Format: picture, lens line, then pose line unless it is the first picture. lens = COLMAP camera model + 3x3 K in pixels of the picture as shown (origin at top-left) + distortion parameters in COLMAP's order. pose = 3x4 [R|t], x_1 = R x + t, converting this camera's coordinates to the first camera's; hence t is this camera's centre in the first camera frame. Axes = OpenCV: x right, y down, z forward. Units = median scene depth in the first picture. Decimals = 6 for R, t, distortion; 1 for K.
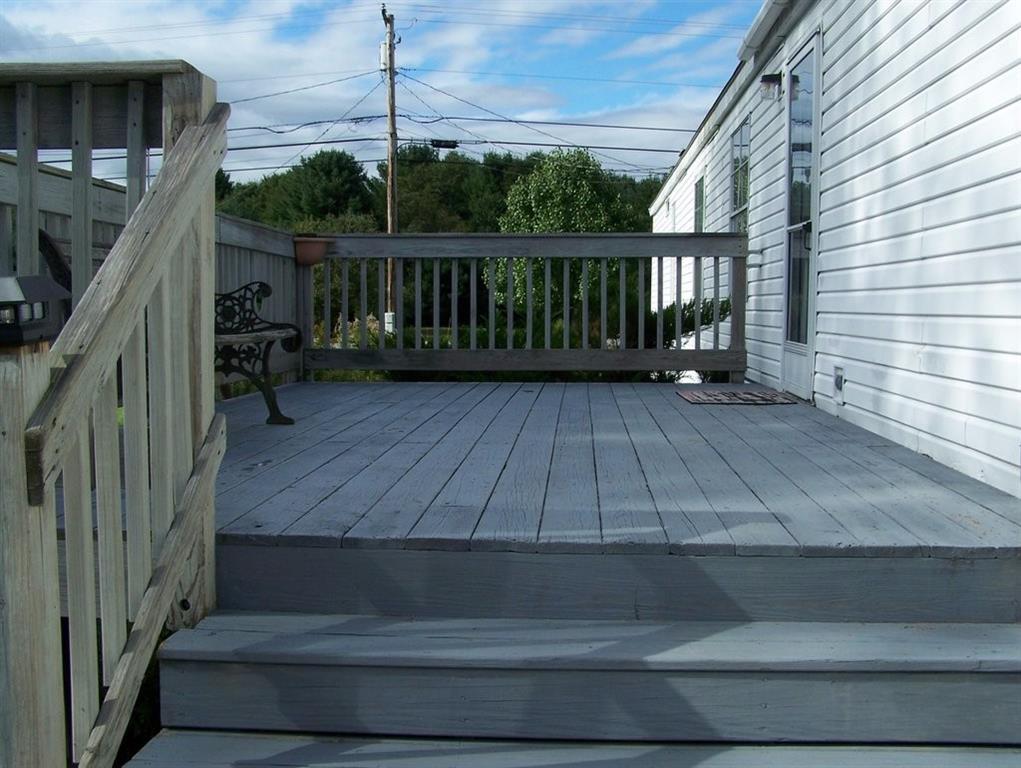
lens RADIAL K [[1274.4, 0, 510.0], [0, 1274.4, 384.3], [0, 0, 1]] dist [-0.109849, 0.000000]
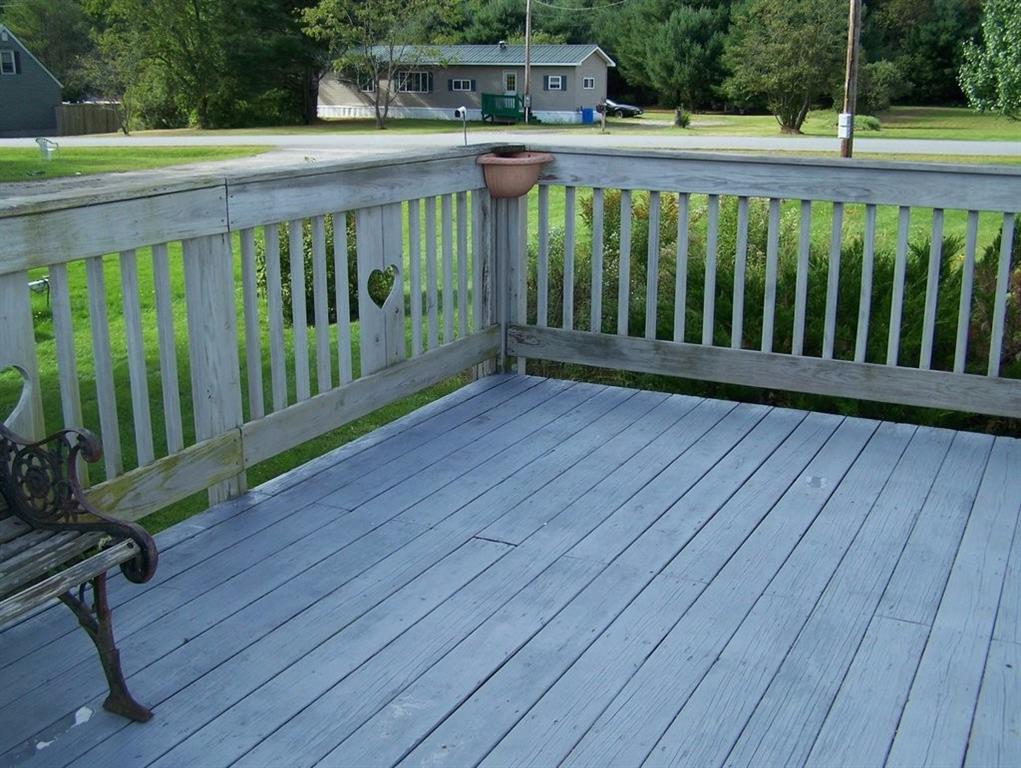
lens RADIAL K [[1274.4, 0, 512.3], [0, 1274.4, 387.4], [0, 0, 1]] dist [-0.109849, 0.000000]
pose [[0.925619, 0.099011, -0.365276, 0.080533], [-0.026488, 0.979754, 0.198448, -0.126794], [0.377529, -0.174011, 0.909501, 0.415278]]
